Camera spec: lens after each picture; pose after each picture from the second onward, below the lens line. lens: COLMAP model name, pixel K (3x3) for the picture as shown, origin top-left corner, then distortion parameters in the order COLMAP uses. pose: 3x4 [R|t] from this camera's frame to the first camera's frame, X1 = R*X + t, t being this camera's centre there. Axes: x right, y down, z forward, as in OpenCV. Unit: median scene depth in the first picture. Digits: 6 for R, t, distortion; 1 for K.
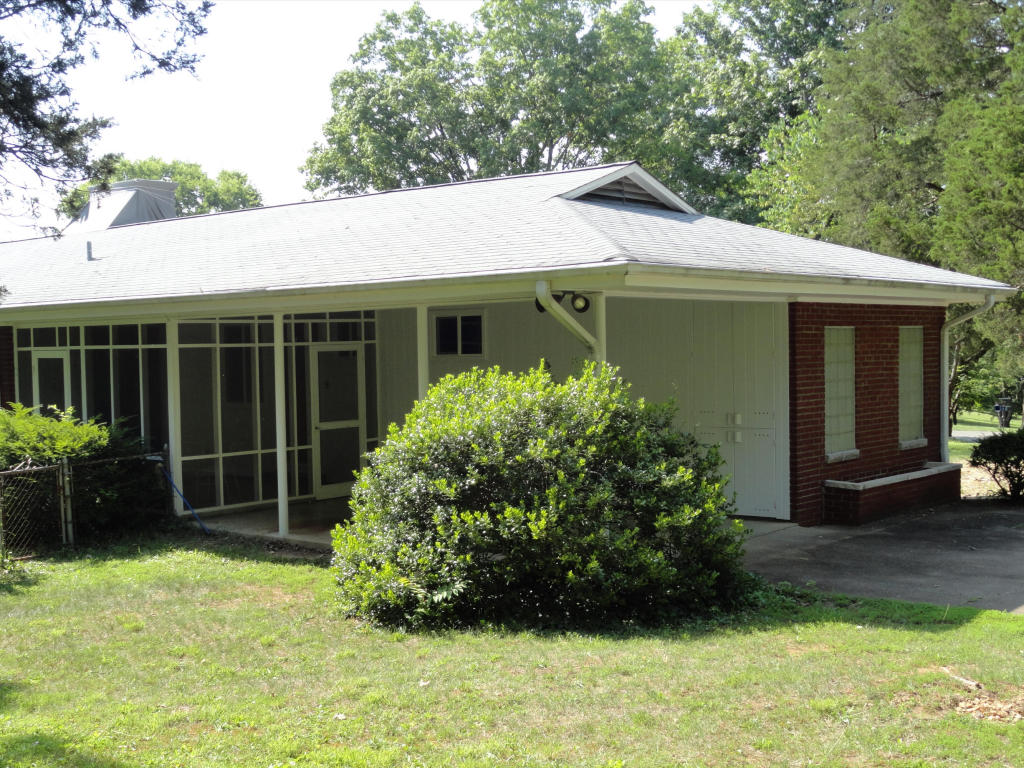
lens RADIAL K [[1381.2, 0, 512.3], [0, 1381.2, 384.7], [0, 0, 1]] dist [-0.001686, 0.000000]
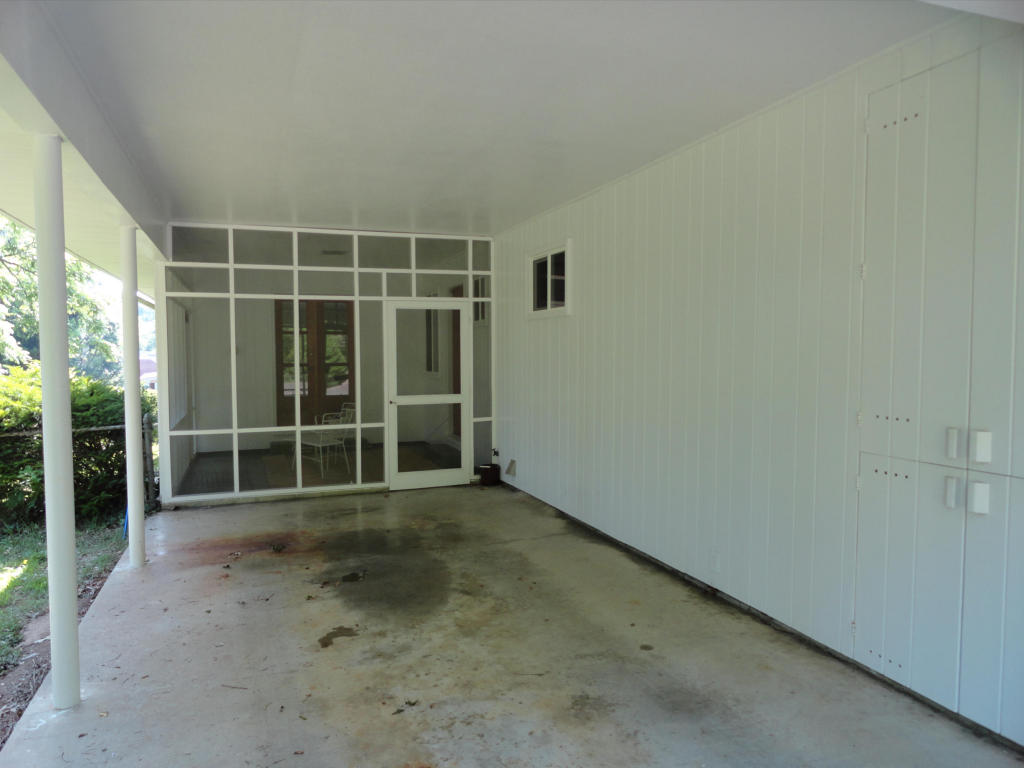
lens RADIAL K [[707.4, 0, 511.7], [0, 707.4, 385.8], [0, 0, 1]] dist [0.001052, 0.000334]
pose [[0.865560, 0.039335, -0.499258, 0.127851], [-0.027170, 0.999131, 0.031615, 0.006499], [0.500067, -0.013800, 0.865877, 0.675383]]
